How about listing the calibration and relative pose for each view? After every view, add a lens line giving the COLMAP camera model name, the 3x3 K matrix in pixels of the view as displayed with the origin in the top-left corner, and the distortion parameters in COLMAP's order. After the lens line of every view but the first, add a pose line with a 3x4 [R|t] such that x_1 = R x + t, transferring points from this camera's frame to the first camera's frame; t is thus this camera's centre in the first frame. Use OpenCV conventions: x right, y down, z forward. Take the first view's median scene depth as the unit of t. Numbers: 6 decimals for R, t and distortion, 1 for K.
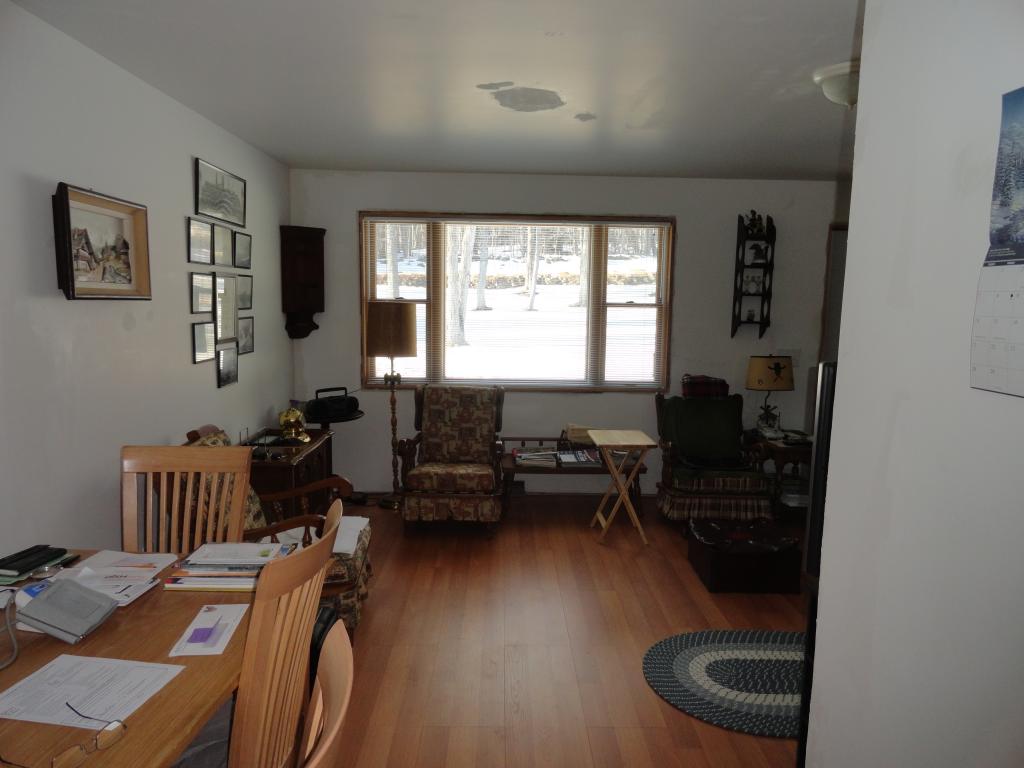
lens RADIAL K [[709.5, 0, 511.7], [0, 709.5, 387.0], [0, 0, 1]] dist [0.005538, 0.000711]
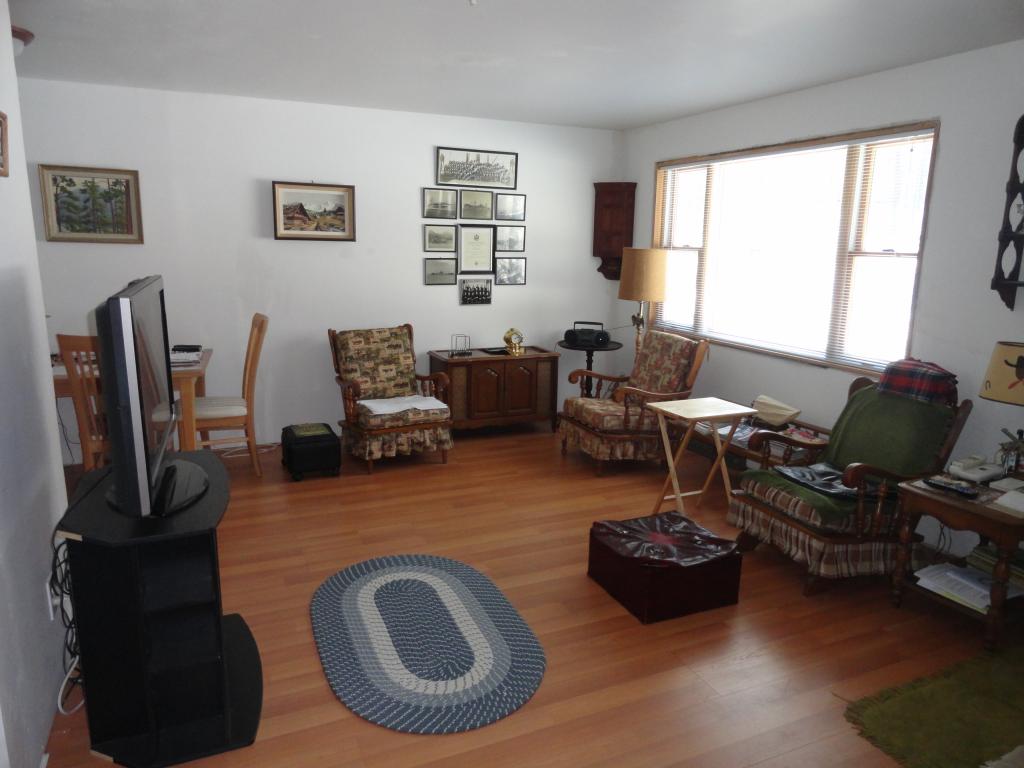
lens RADIAL K [[709.5, 0, 514.7], [0, 709.5, 381.8], [0, 0, 1]] dist [0.005538, 0.000711]
pose [[0.396116, 0.171314, -0.902077, 0.781444], [-0.126234, 0.983272, 0.131303, -0.040204], [0.909482, 0.061862, 0.411115, 0.422794]]
